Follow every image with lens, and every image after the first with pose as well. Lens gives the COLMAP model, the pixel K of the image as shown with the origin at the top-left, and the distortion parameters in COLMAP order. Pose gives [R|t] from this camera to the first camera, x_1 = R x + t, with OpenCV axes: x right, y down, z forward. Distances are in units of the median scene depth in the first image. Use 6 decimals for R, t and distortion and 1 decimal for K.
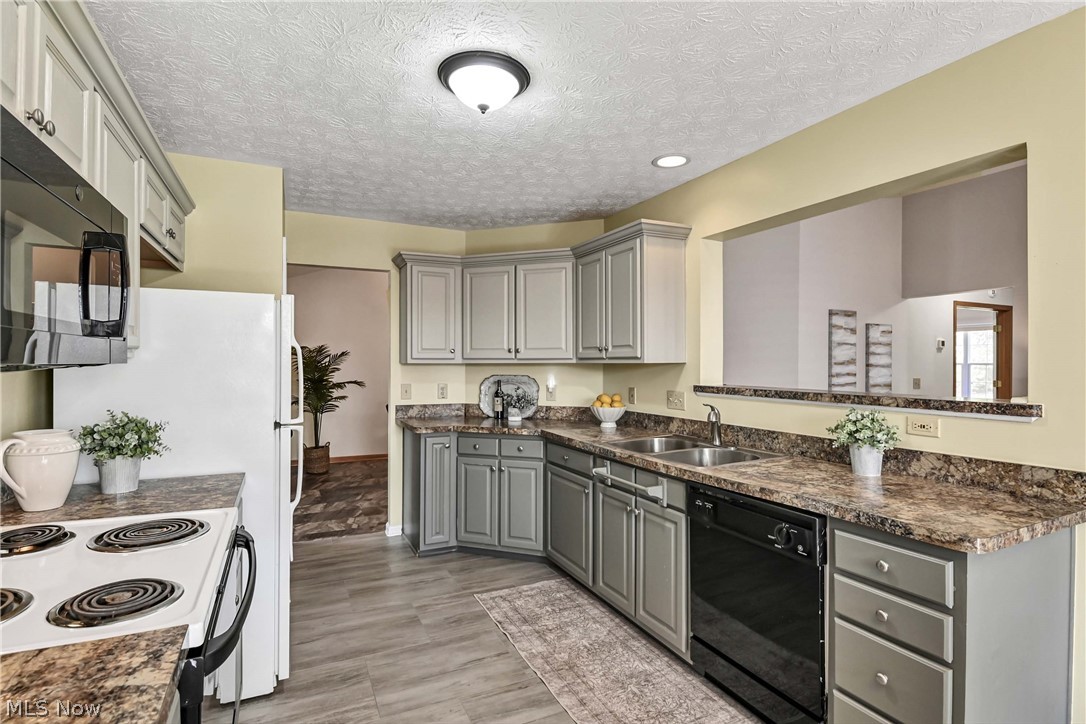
lens RADIAL K [[522.2, 0, 532.2], [0, 522.2, 361.8], [0, 0, 1]] dist [0.006431, -0.001687]
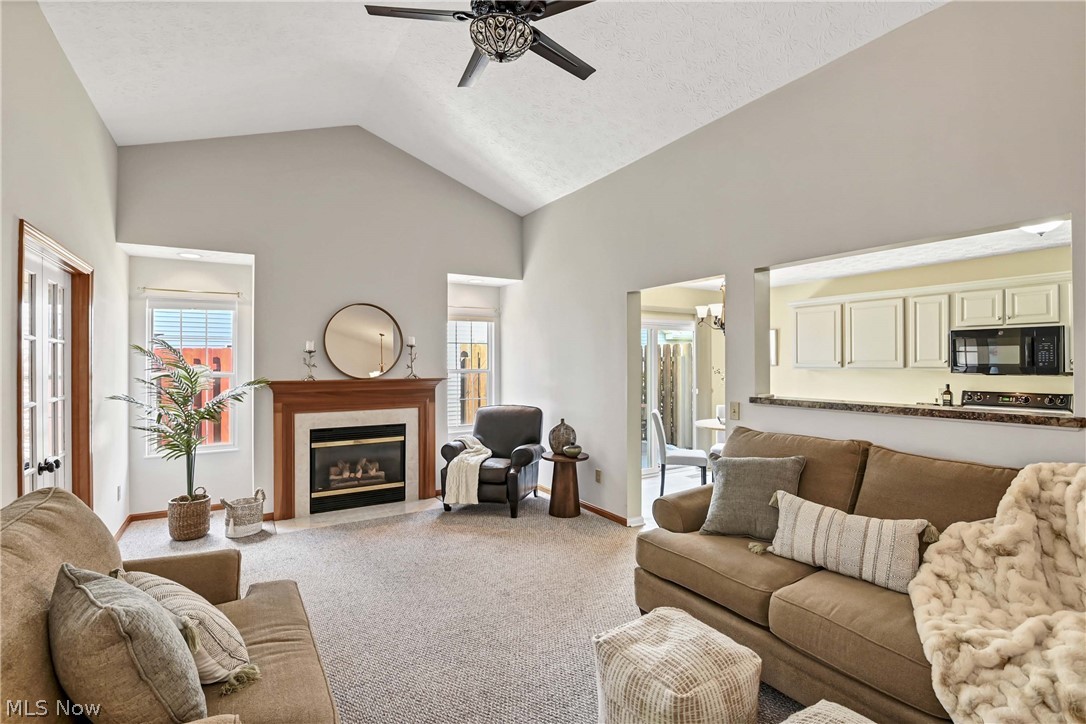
lens RADIAL K [[486.2, 0, 540.3], [0, 486.2, 363.3], [0, 0, 1]] dist [-0.005158, -0.008799]
pose [[-0.993826, -0.001726, -0.110935, 1.023025], [-0.001758, 0.999998, 0.000193, -0.023526], [0.110934, 0.000387, -0.993828, 1.394145]]
